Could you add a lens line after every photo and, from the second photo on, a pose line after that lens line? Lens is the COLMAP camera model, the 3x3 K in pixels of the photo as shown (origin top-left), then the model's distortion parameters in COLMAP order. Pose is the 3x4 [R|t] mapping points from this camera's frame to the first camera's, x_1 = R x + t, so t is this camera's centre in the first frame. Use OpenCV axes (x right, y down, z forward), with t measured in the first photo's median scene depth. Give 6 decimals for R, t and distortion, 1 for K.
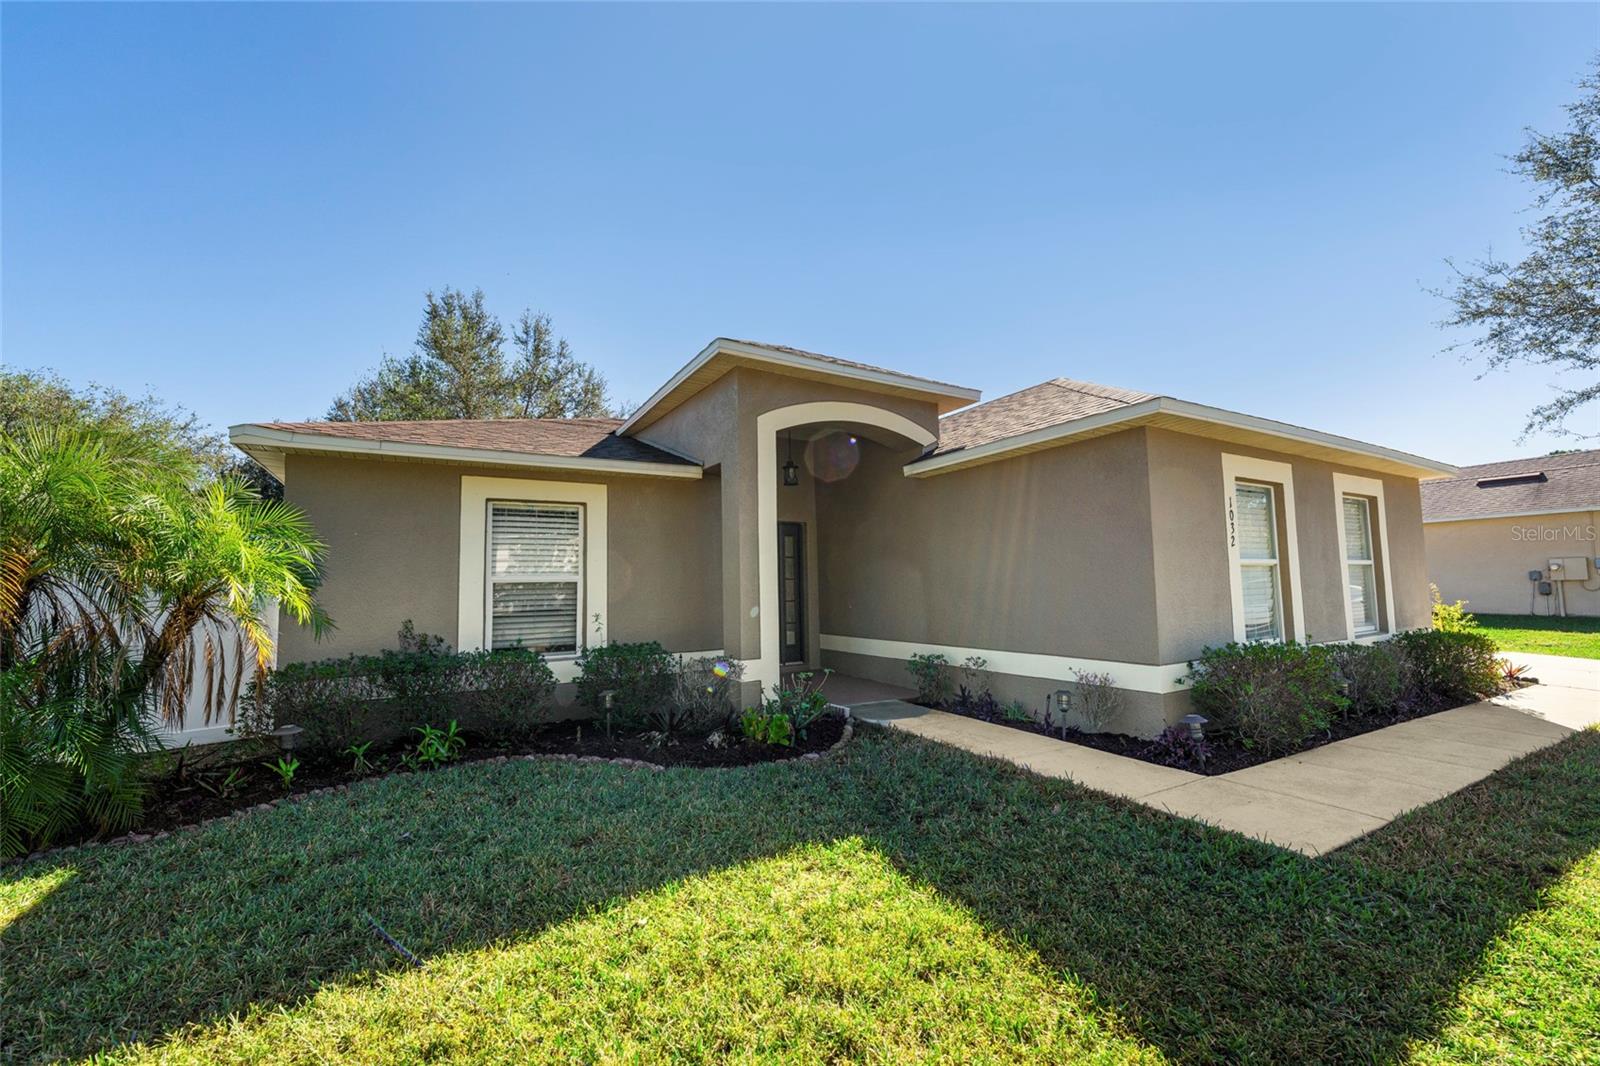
lens RADIAL K [[639.3, 0, 803.6], [0, 639.3, 538.0], [0, 0, 1]] dist [0.000601, -0.000402]
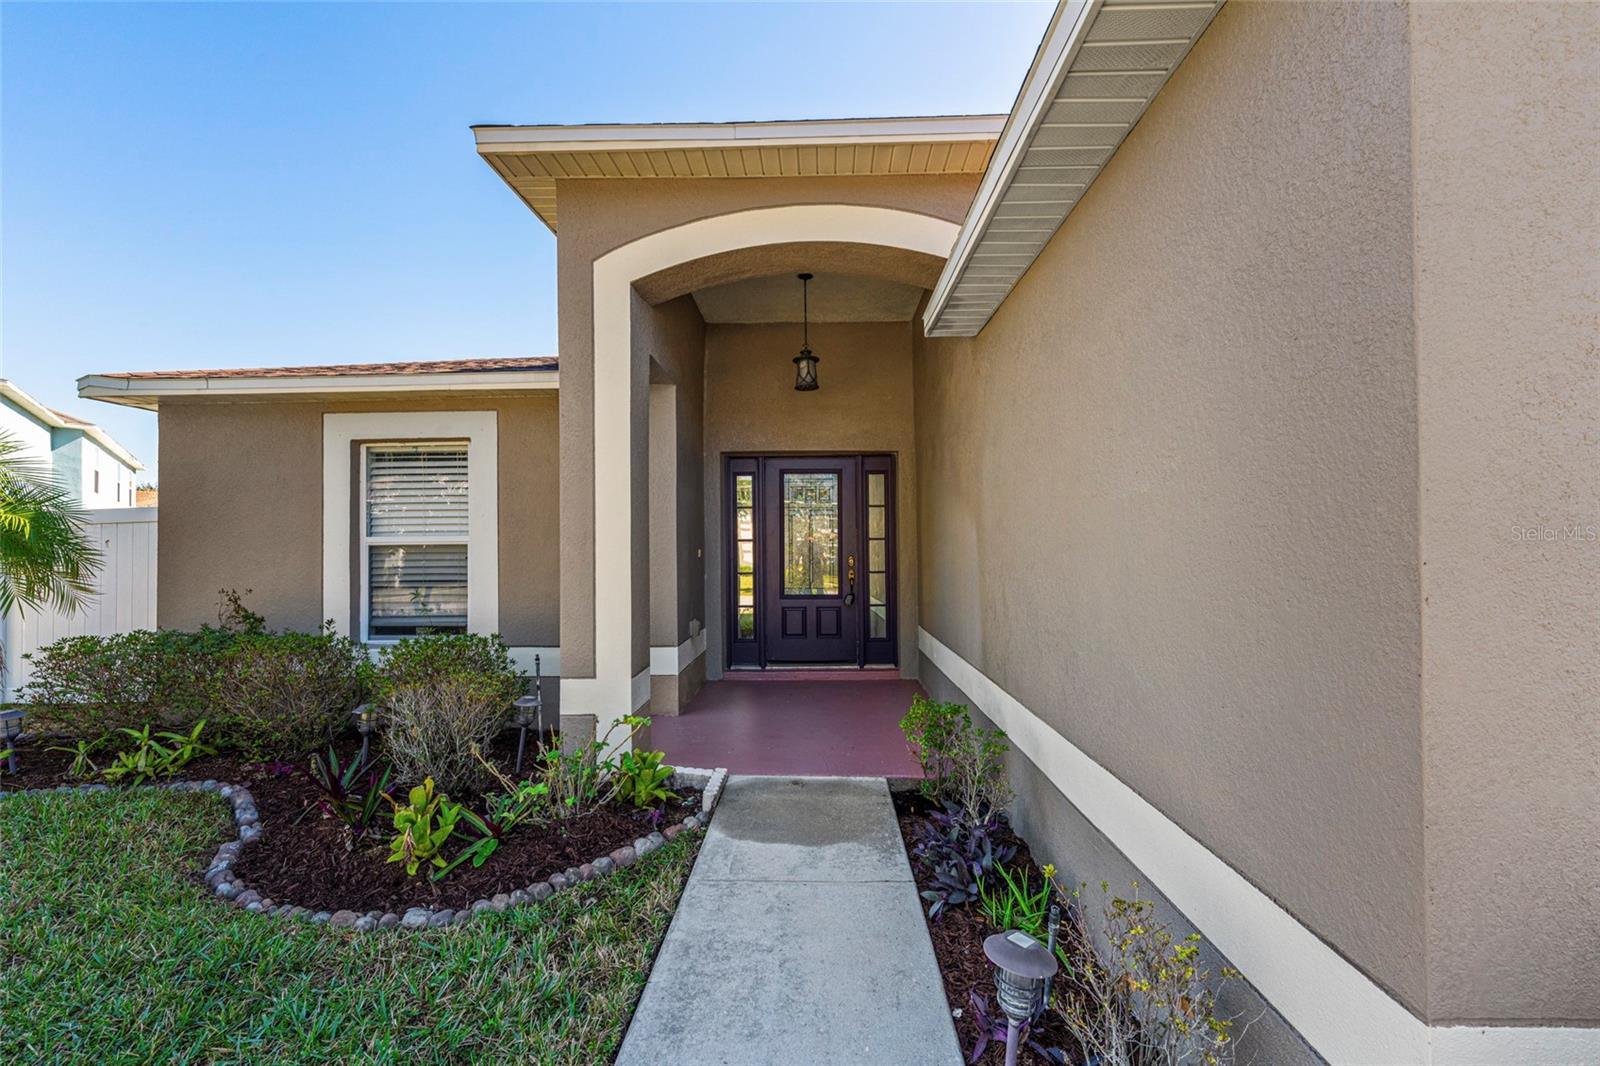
lens RADIAL K [[639.3, 0, 798.2], [0, 639.3, 530.5], [0, 0, 1]] dist [0.000601, -0.000402]
pose [[0.847498, -0.001387, -0.530797, 0.382914], [0.035040, 0.997962, 0.053338, 0.026314], [0.529641, -0.063803, 0.845819, 0.586754]]
